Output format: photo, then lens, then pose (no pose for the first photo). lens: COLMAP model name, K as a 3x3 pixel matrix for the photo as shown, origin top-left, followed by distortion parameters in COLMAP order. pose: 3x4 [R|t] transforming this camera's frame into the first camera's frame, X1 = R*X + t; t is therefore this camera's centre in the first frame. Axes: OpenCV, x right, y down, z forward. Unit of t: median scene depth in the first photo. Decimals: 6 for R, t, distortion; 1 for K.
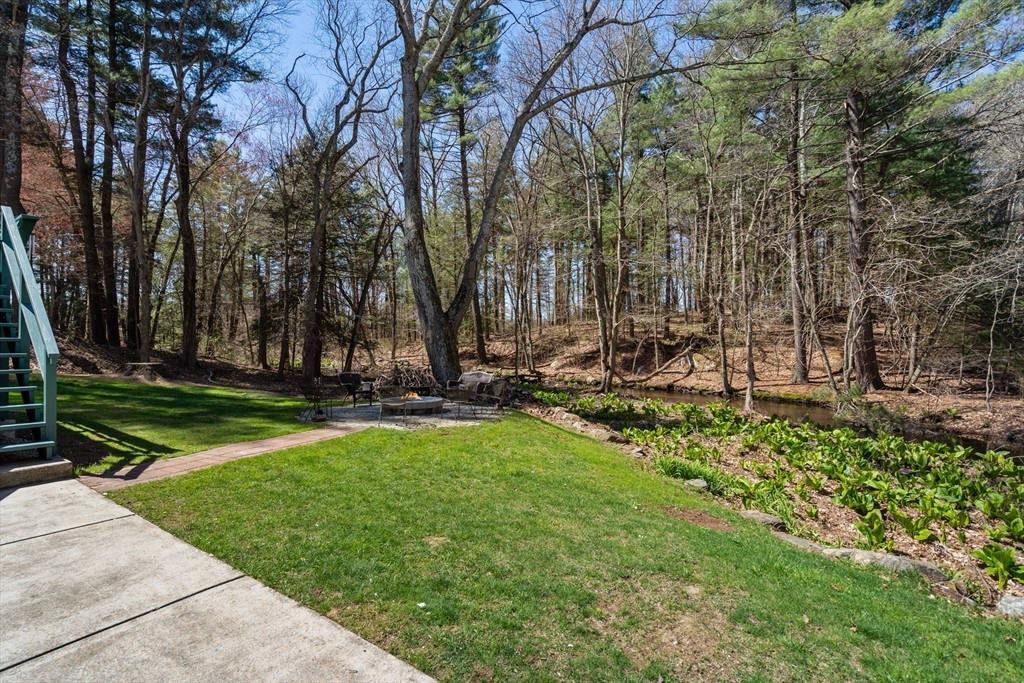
lens RADIAL K [[477.0, 0, 512.2], [0, 477.0, 342.8], [0, 0, 1]] dist [-0.012381, 0.000063]
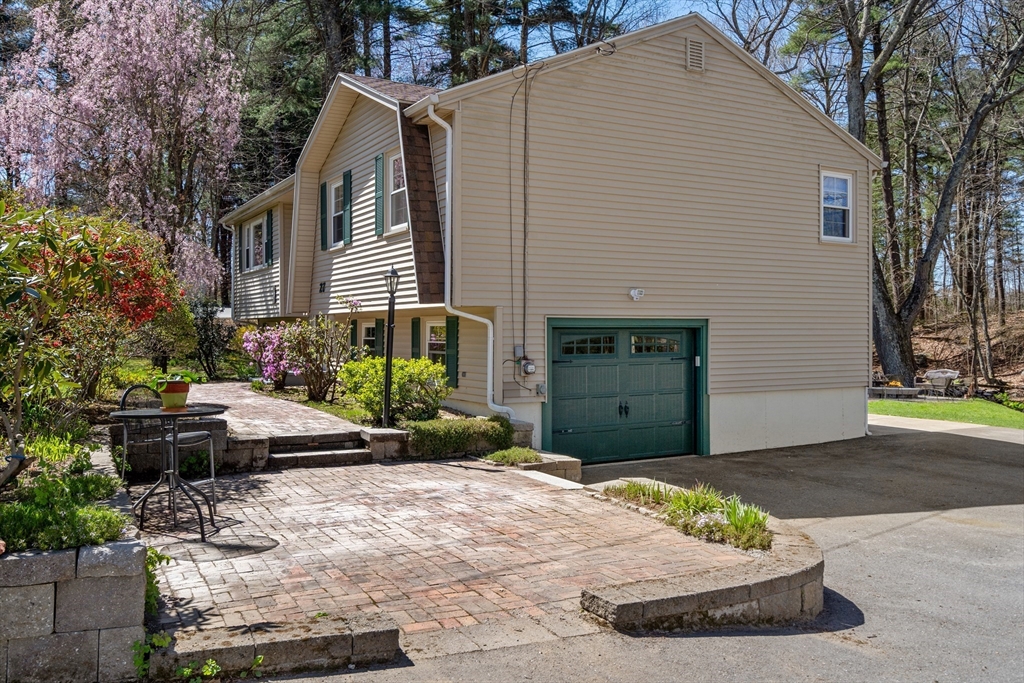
lens RADIAL K [[840.4, 0, 510.0], [0, 840.4, 340.4], [0, 0, 1]] dist [0.003622, 0.001072]
pose [[0.891852, -0.002541, -0.452321, -0.062913], [0.004322, 0.999986, 0.002904, -0.014700], [0.452307, -0.004545, 0.891851, -0.951378]]
